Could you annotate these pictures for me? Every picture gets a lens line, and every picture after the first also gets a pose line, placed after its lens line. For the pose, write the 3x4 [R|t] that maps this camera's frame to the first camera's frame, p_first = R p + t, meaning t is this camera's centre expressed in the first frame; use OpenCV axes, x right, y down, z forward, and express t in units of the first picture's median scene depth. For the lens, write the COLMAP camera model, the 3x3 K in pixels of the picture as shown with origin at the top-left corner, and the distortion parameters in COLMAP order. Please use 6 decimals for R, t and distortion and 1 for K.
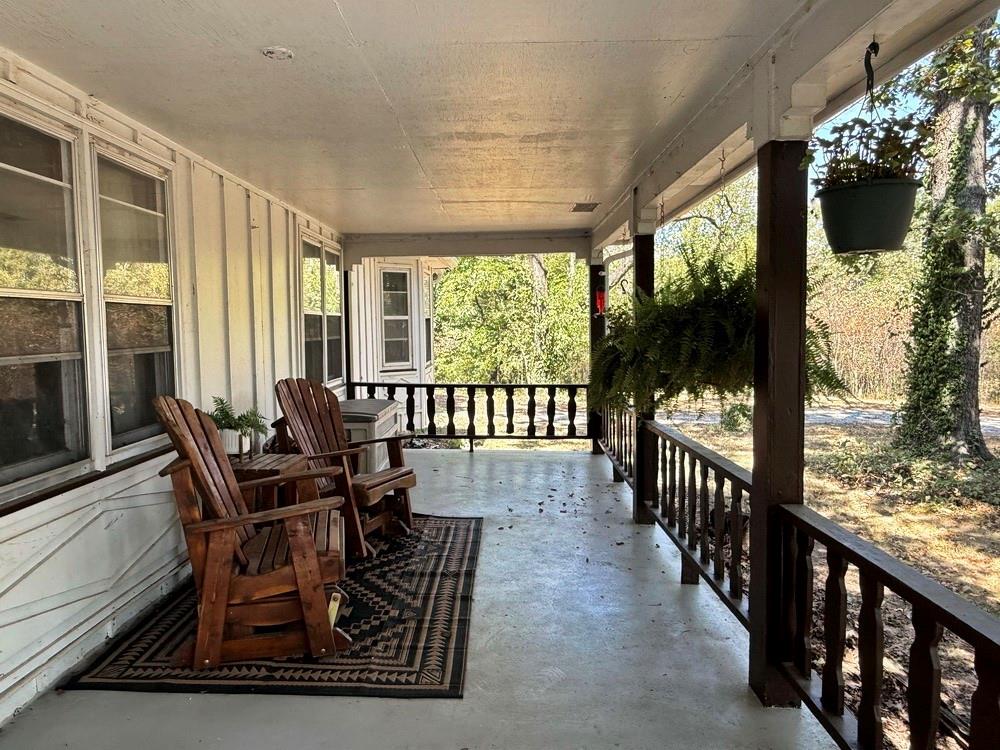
lens RADIAL K [[694.9, 0, 500.1], [0, 694.9, 377.3], [0, 0, 1]] dist [-0.008806, -0.004943]
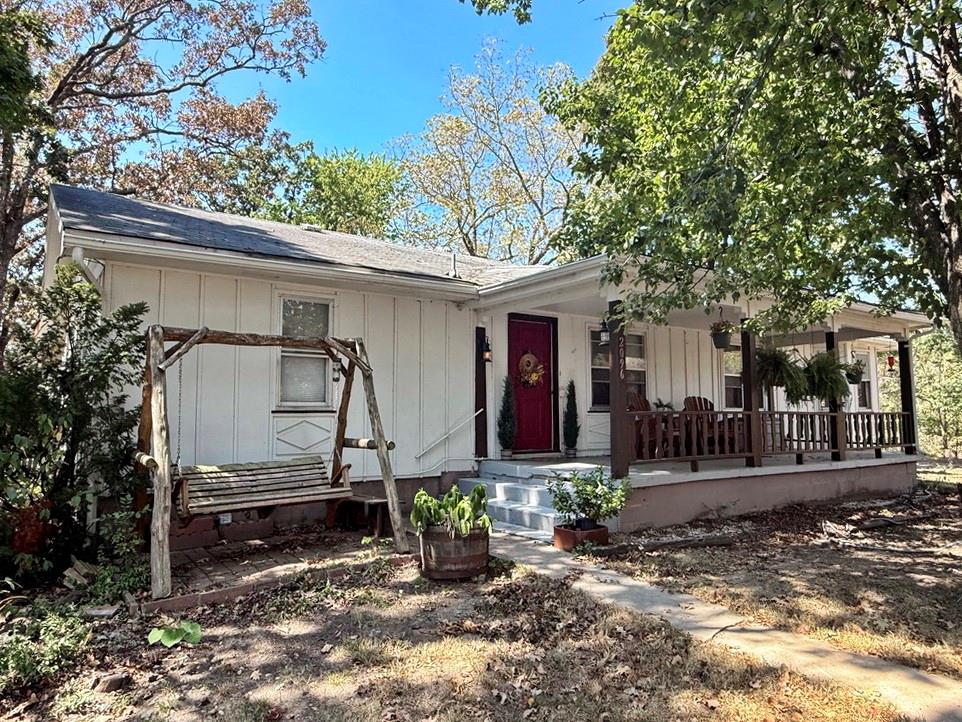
lens RADIAL K [[643.5, 0, 481.3], [0, 643.5, 360.5], [0, 0, 1]] dist [0.001475, 0.000032]
pose [[0.577904, -0.053014, -0.814381, 1.752317], [-0.065724, 0.991623, -0.111191, 0.268903], [0.813454, 0.117782, 0.569579, -1.577821]]
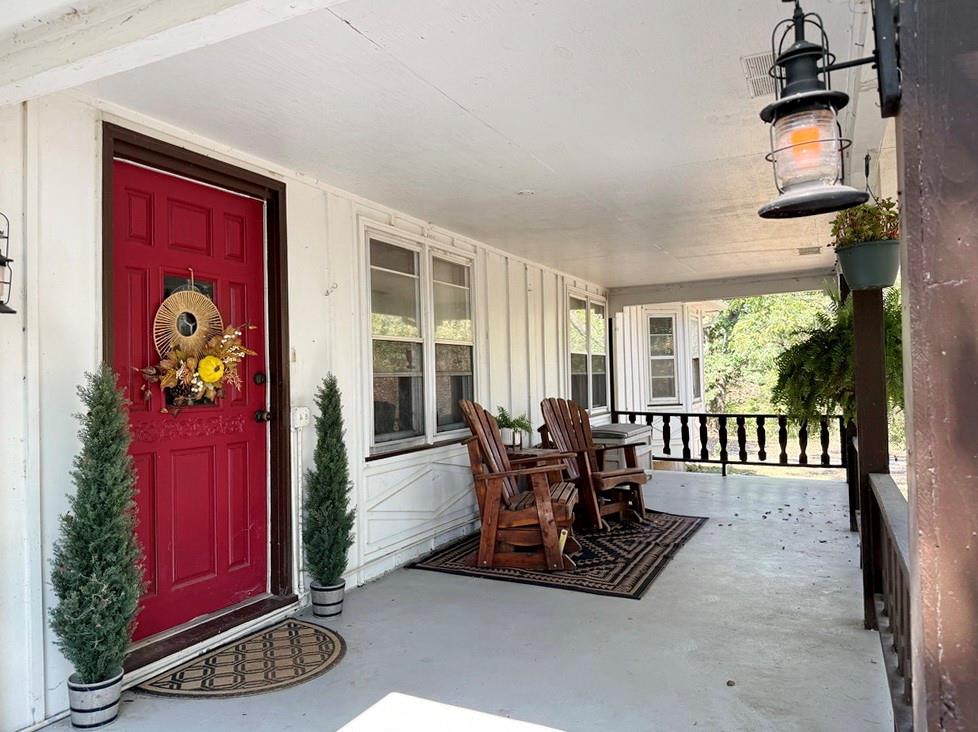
lens RADIAL K [[679.6, 0, 488.2], [0, 679.6, 363.2], [0, 0, 1]] dist [-0.008806, -0.004943]
pose [[0.904813, -0.021725, -0.425254, 0.199027], [-0.015127, 0.996427, -0.083091, 0.060225], [0.425539, 0.081615, 0.901252, -0.344217]]
